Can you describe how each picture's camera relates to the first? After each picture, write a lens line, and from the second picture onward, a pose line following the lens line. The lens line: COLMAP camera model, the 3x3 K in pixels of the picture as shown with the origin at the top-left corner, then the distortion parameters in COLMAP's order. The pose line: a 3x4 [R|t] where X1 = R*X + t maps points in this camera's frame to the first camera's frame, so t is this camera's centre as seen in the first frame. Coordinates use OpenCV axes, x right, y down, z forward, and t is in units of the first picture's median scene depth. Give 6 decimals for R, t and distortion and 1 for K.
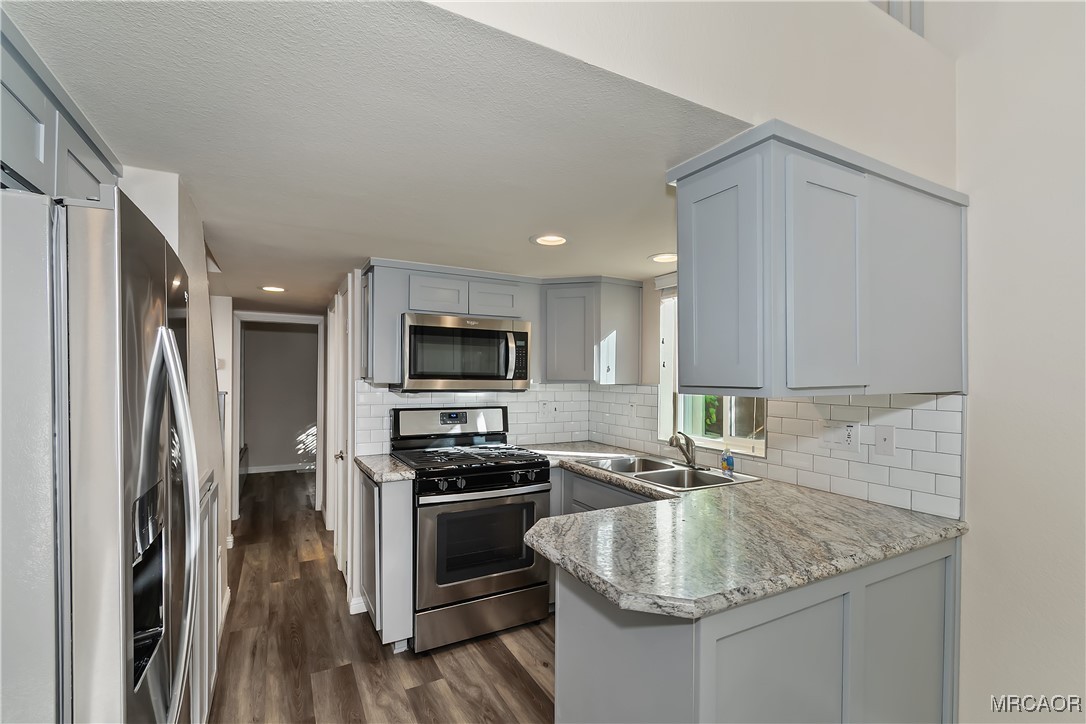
lens RADIAL K [[503.2, 0, 579.5], [0, 503.2, 359.1], [0, 0, 1]] dist [0.016876, -0.027992]
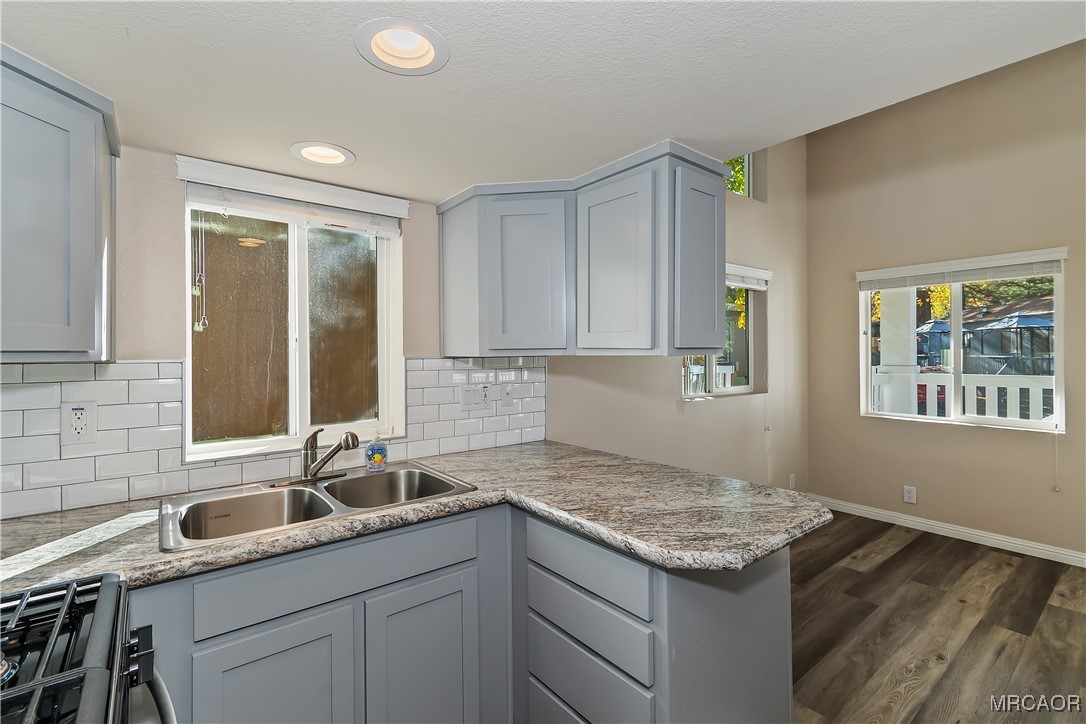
lens RADIAL K [[503.2, 0, 579.5], [0, 503.2, 359.1], [0, 0, 1]] dist [0.016876, -0.027992]
pose [[-0.173385, -0.012695, 0.984772, -0.731516], [-0.044571, 0.998994, 0.005030, 0.081667], [-0.983845, -0.043020, -0.173776, 1.317728]]
